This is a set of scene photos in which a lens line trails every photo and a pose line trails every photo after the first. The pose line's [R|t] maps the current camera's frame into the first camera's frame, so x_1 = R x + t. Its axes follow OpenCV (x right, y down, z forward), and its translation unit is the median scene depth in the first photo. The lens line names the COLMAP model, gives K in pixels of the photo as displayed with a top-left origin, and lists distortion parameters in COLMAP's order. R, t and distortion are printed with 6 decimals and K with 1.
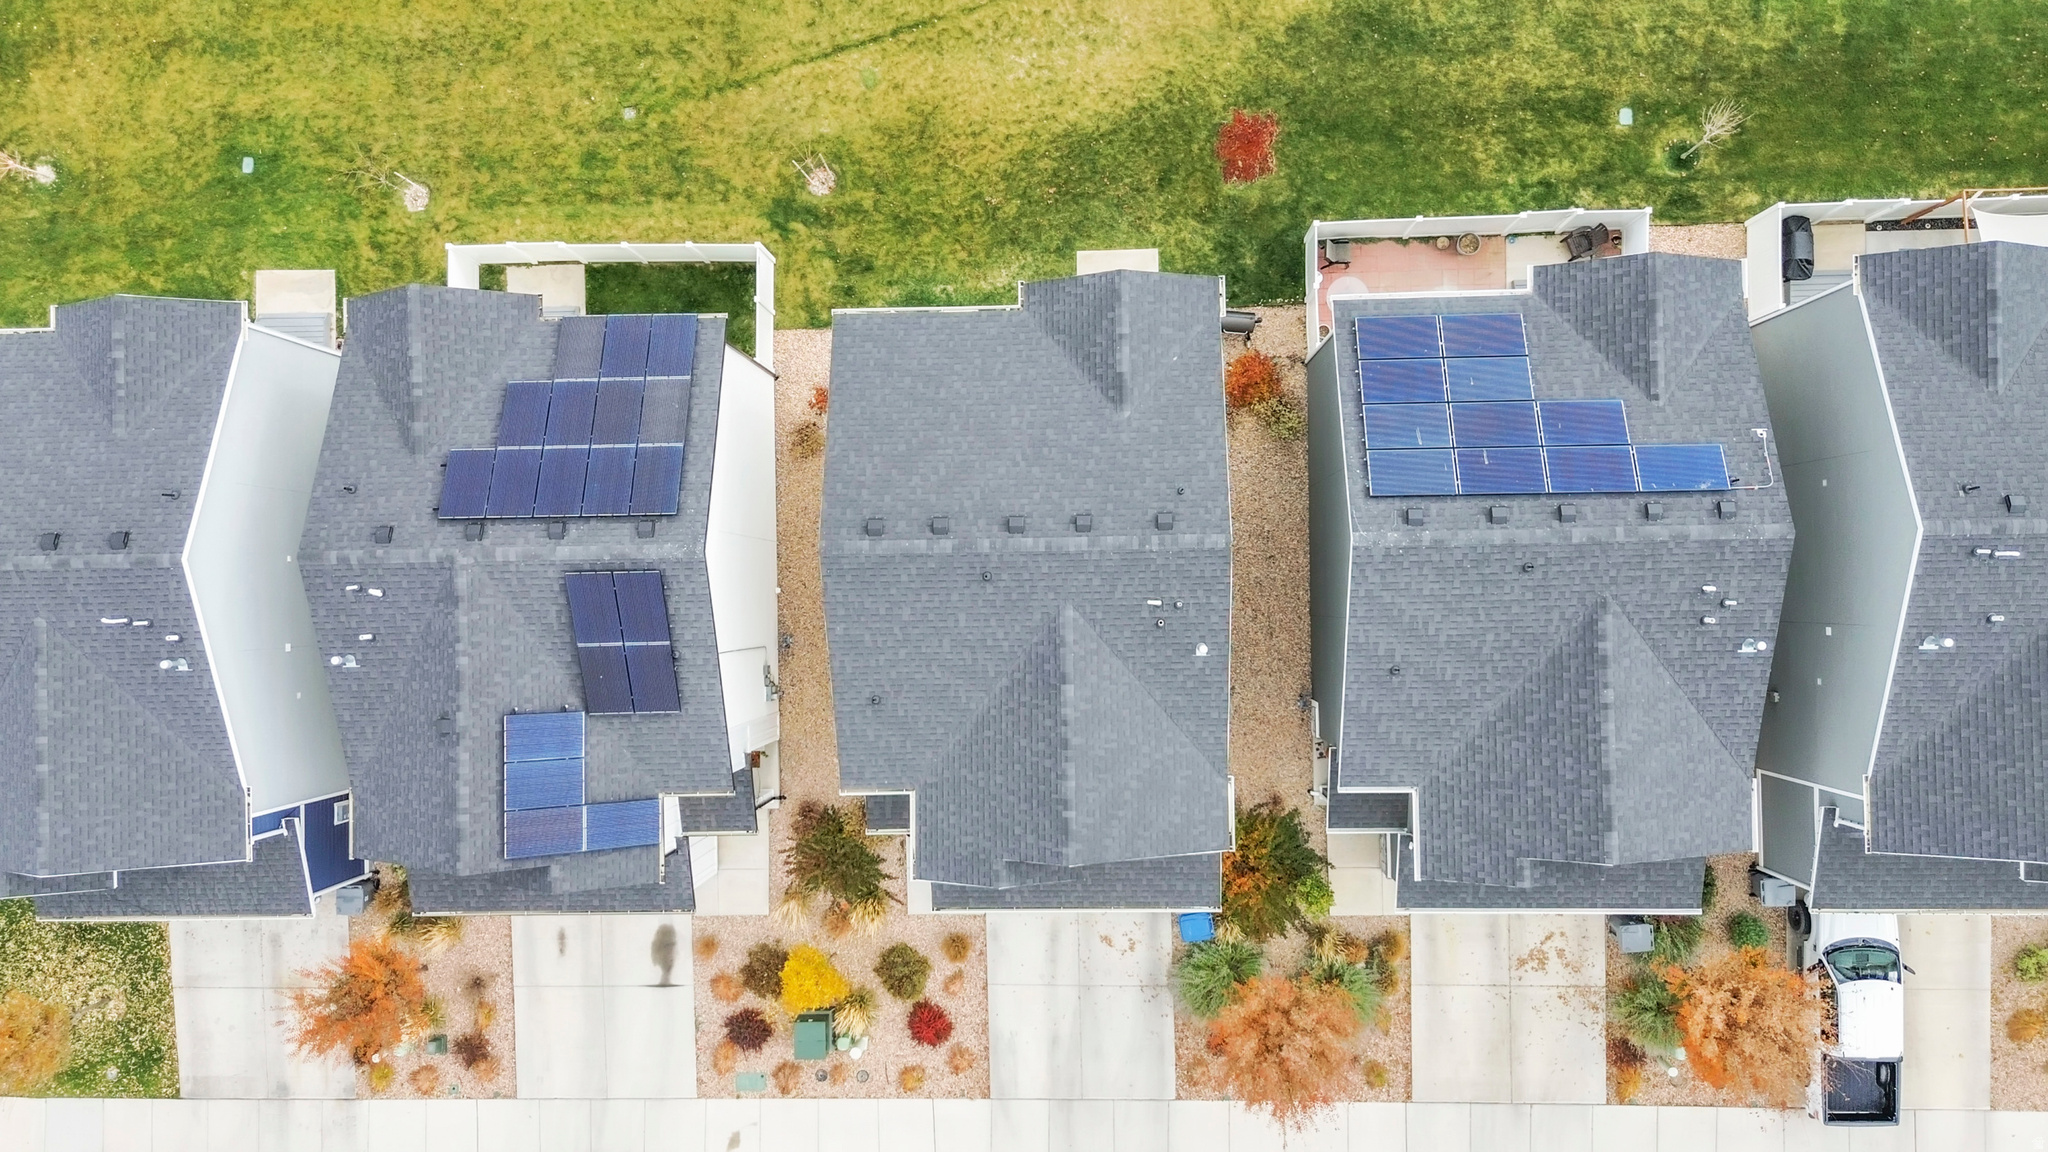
lens RADIAL K [[1443.7, 0, 1024.6], [0, 1443.7, 589.9], [0, 0, 1]] dist [0.067839, -0.062748]
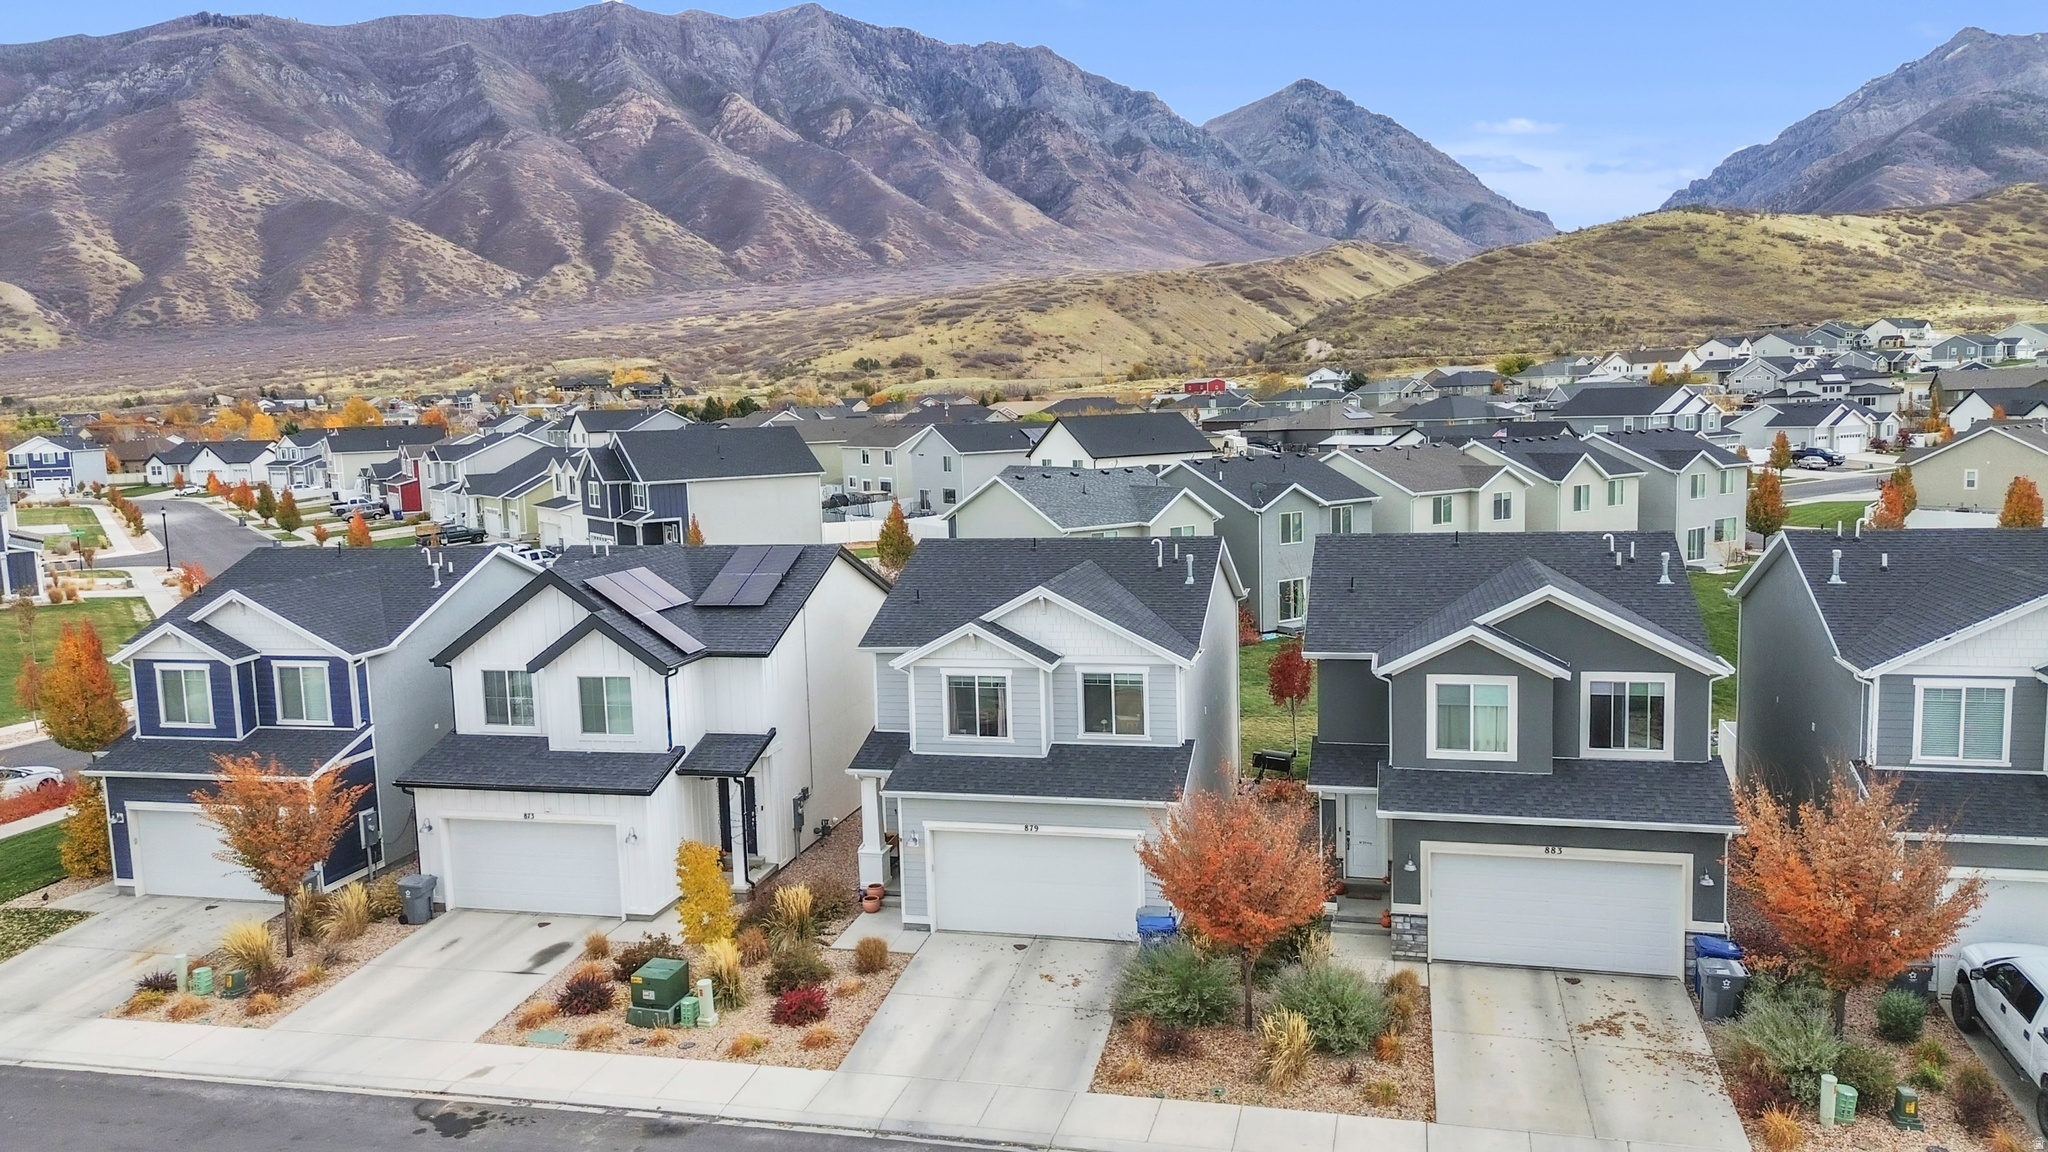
lens RADIAL K [[1443.7, 0, 1024.6], [0, 1443.7, 589.9], [0, 0, 1]] dist [0.067839, -0.062748]
pose [[0.964565, 0.055244, -0.257996, 0.240049], [-0.263251, 0.135939, -0.955102, 0.984239], [-0.017692, 0.989176, 0.145665, 0.662447]]
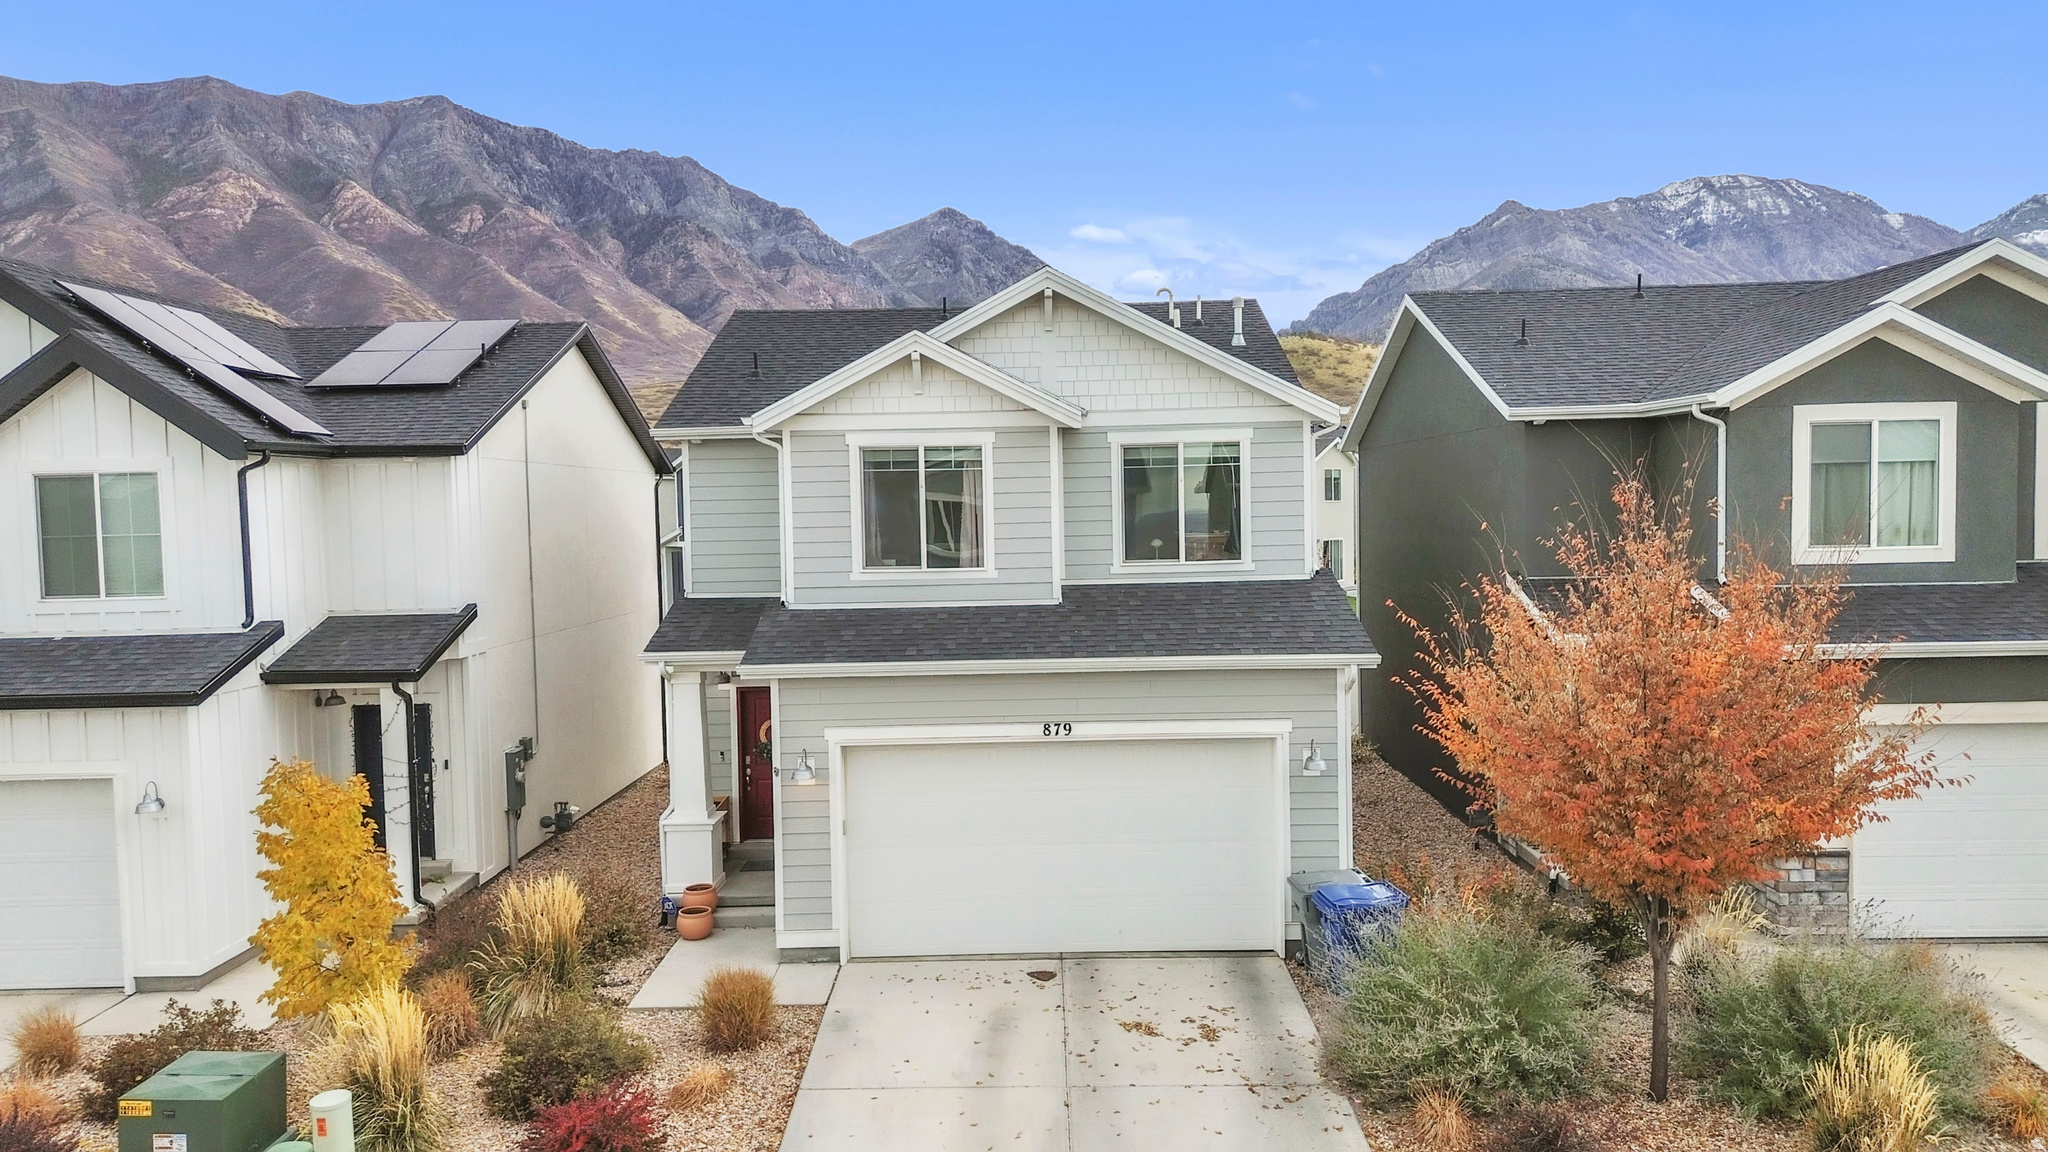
lens RADIAL K [[1443.7, 0, 1024.6], [0, 1443.7, 589.9], [0, 0, 1]] dist [0.067839, -0.062748]
pose [[0.999113, 0.033961, -0.024903, 0.031938], [-0.026961, 0.061544, -0.997740, 0.605088], [-0.032351, 0.997526, 0.062405, 0.858693]]
